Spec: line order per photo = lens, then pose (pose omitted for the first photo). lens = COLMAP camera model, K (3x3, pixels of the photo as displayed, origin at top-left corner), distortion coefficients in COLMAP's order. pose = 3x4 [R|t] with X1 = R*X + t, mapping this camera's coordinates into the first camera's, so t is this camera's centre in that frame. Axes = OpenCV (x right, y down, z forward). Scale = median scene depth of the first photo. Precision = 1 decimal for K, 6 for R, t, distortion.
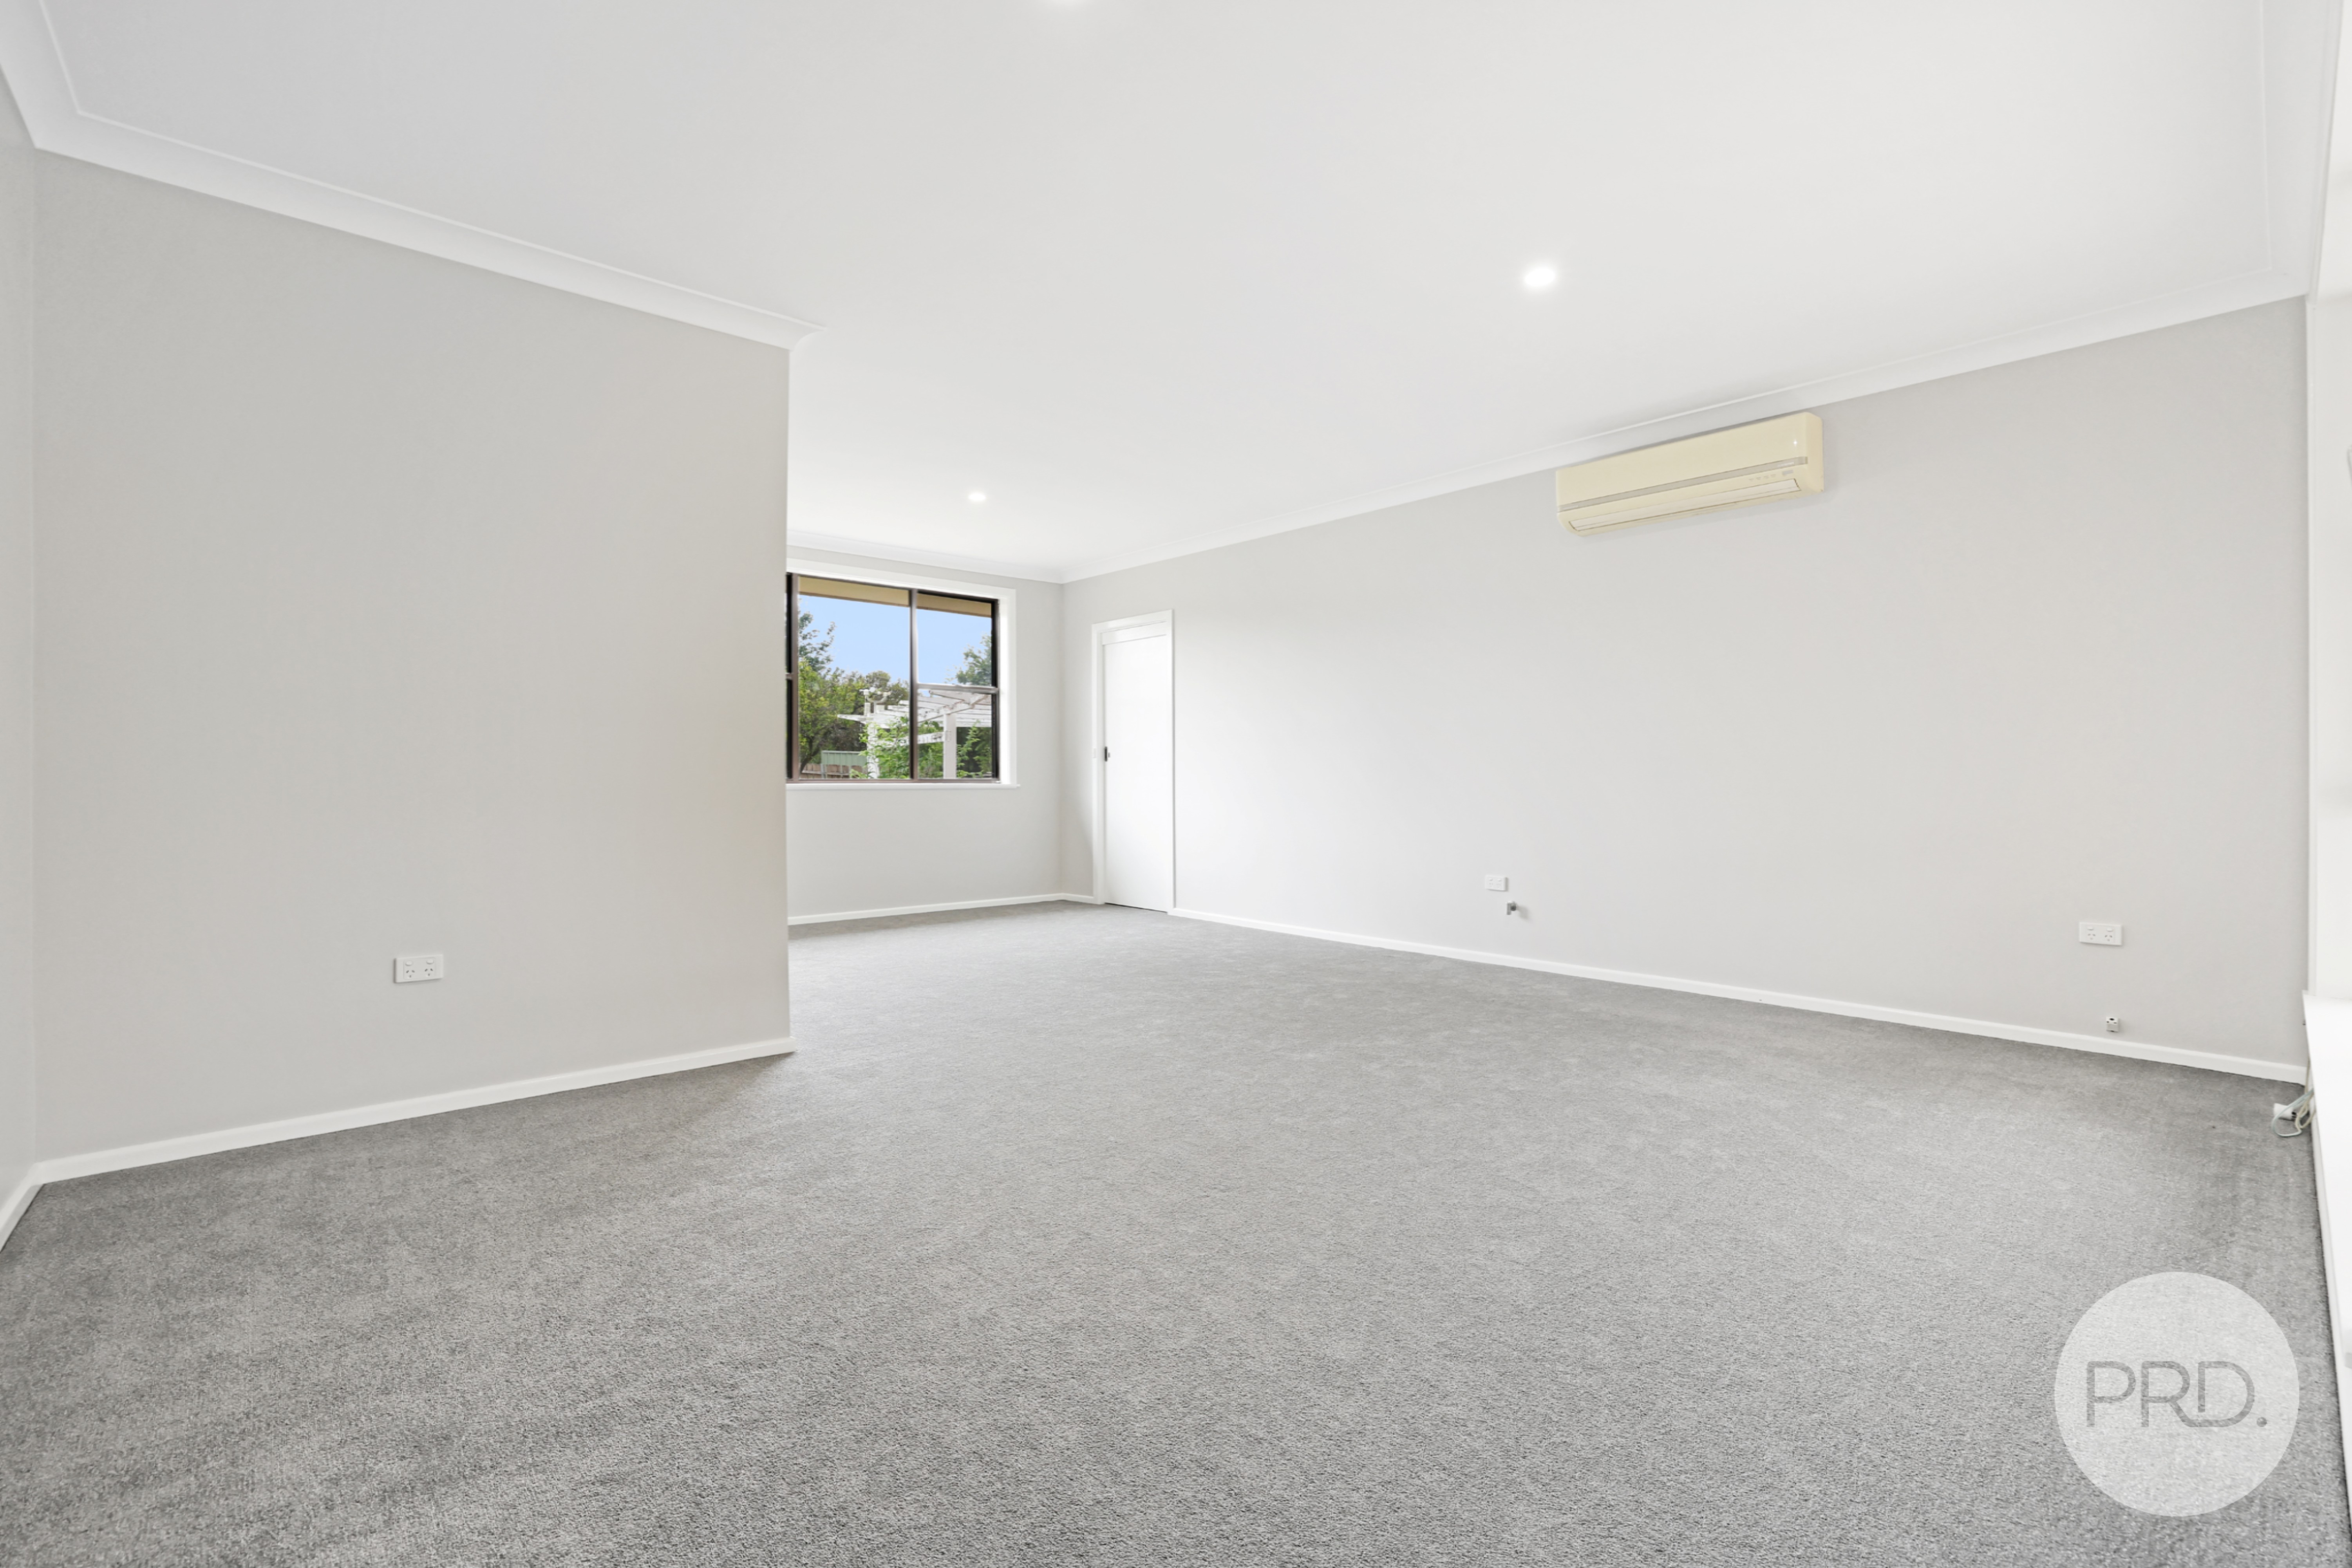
lens RADIAL K [[1025.3, 0, 1176.0], [0, 1025.3, 784.0], [0, 0, 1]] dist [-0.028863, 0.000085]
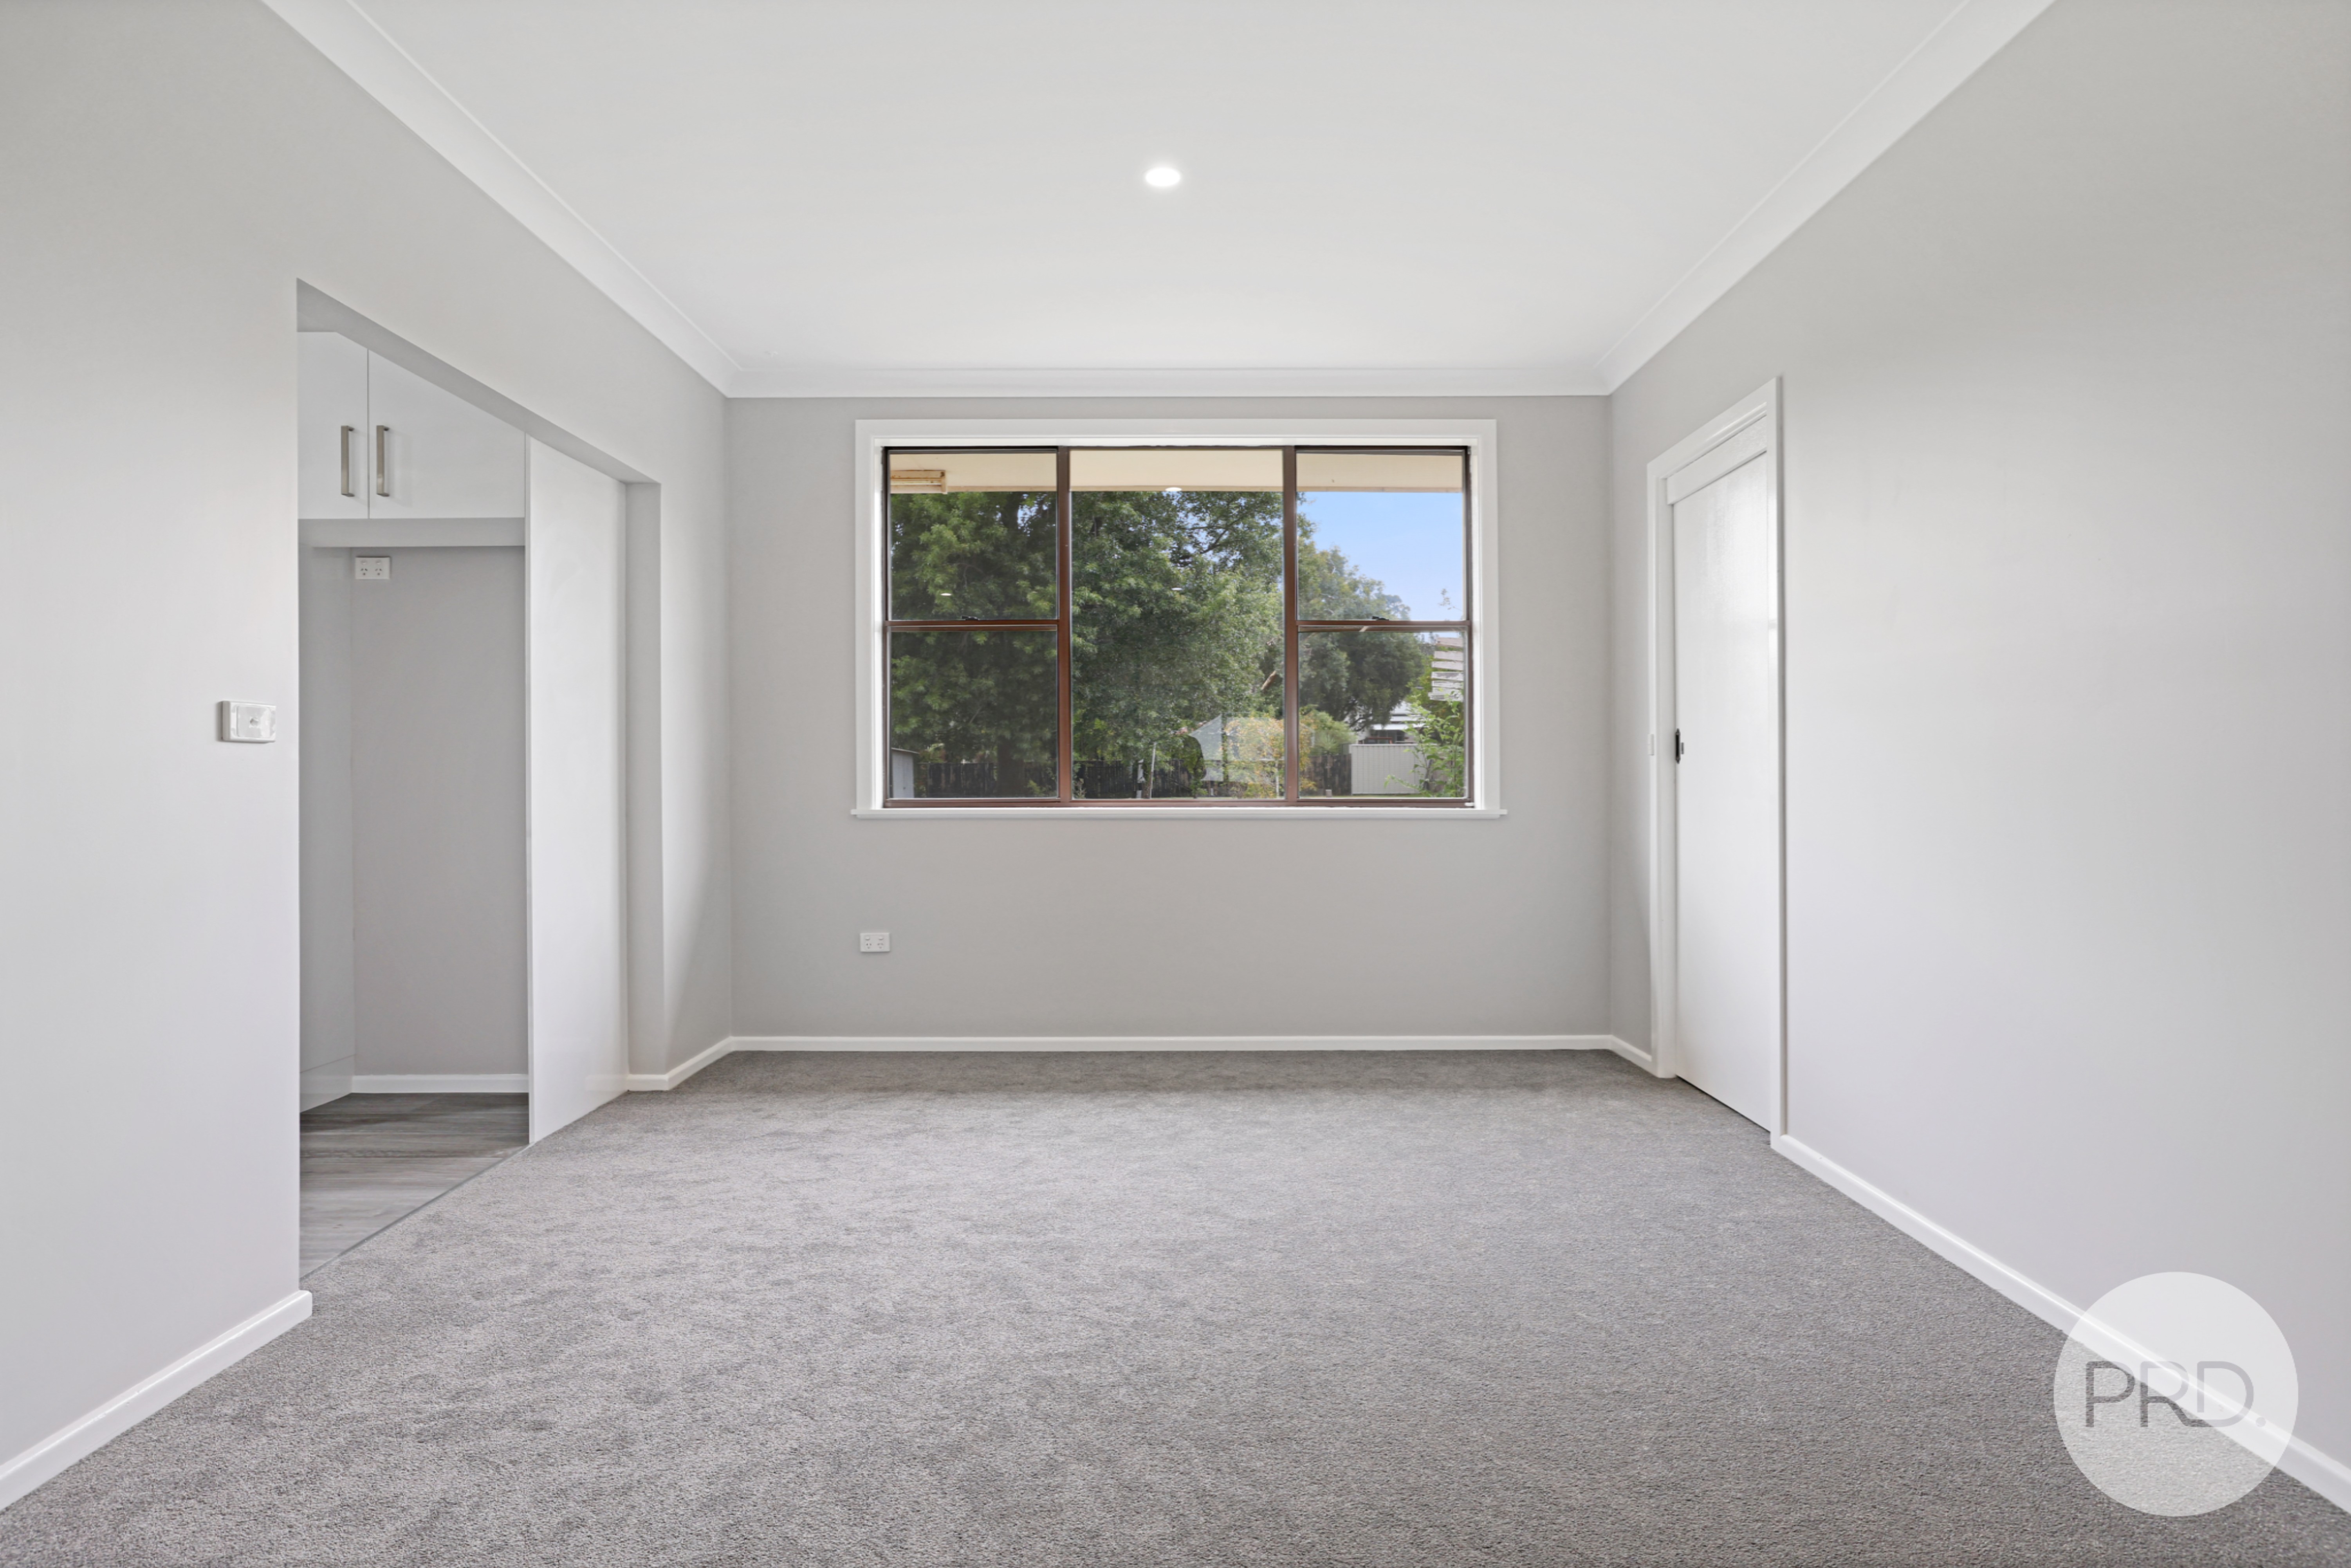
lens RADIAL K [[1247.4, 0, 1175.5], [0, 1247.4, 784.0], [0, 0, 1]] dist [0.000993, 0.000104]
pose [[0.757369, 0.006679, -0.652952, 0.203193], [-0.012322, 0.999916, -0.004064, -0.012865], [0.652870, 0.011124, 0.757388, 0.738724]]
